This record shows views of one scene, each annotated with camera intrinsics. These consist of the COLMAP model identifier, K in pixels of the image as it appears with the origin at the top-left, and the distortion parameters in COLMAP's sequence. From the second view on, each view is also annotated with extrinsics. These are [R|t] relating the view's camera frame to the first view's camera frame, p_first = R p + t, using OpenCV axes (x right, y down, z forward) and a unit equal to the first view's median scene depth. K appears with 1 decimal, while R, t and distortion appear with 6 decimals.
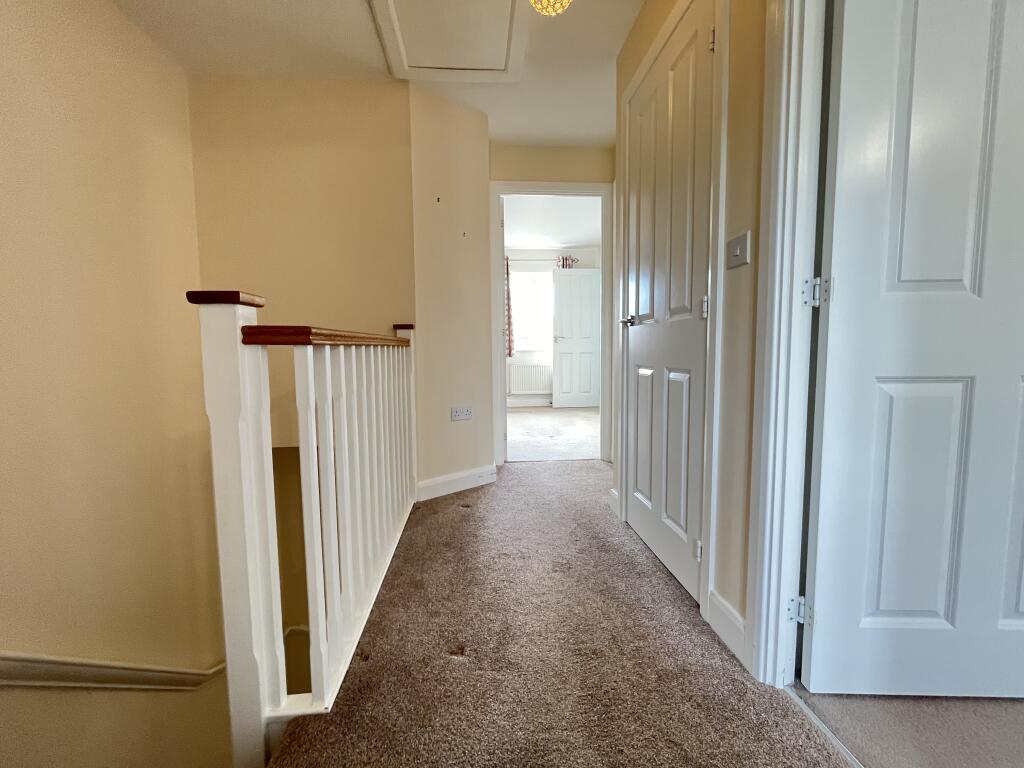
lens RADIAL K [[411.9, 0, 505.4], [0, 411.9, 382.6], [0, 0, 1]] dist [-0.001406, -0.000099]
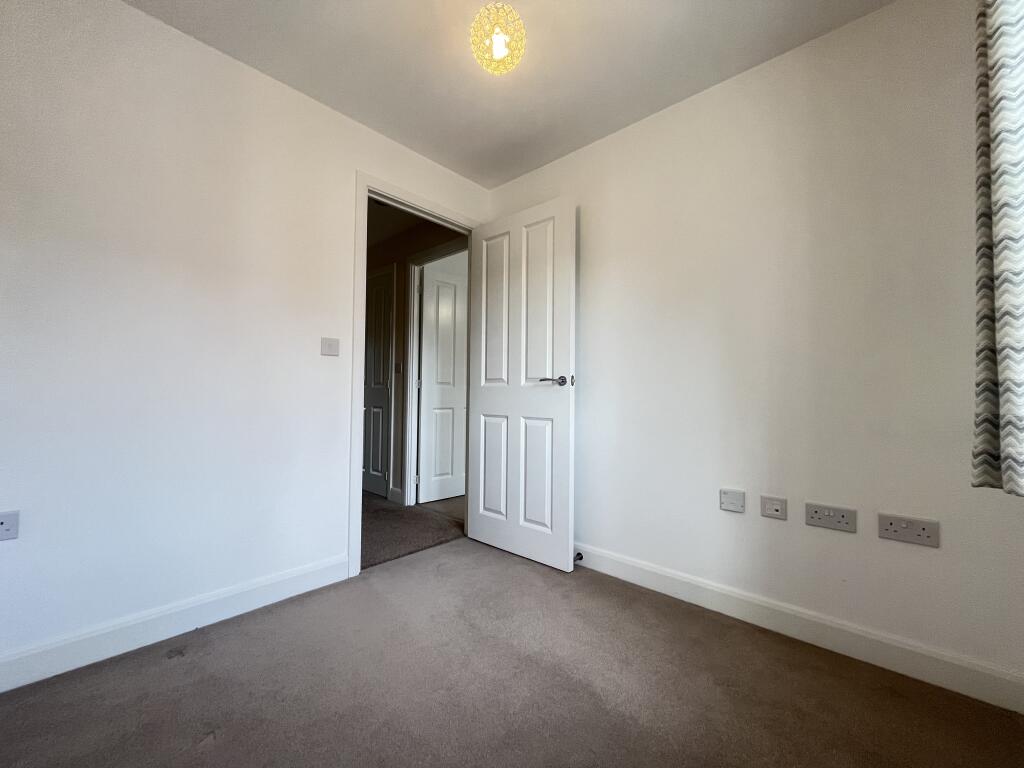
lens RADIAL K [[411.9, 0, 509.2], [0, 411.9, 381.5], [0, 0, 1]] dist [-0.001406, -0.000099]
pose [[0.718313, 0.040408, 0.694545, -1.092191], [0.034512, 0.995013, -0.093582, 0.111665], [-0.694863, 0.091192, 0.713337, -1.973602]]
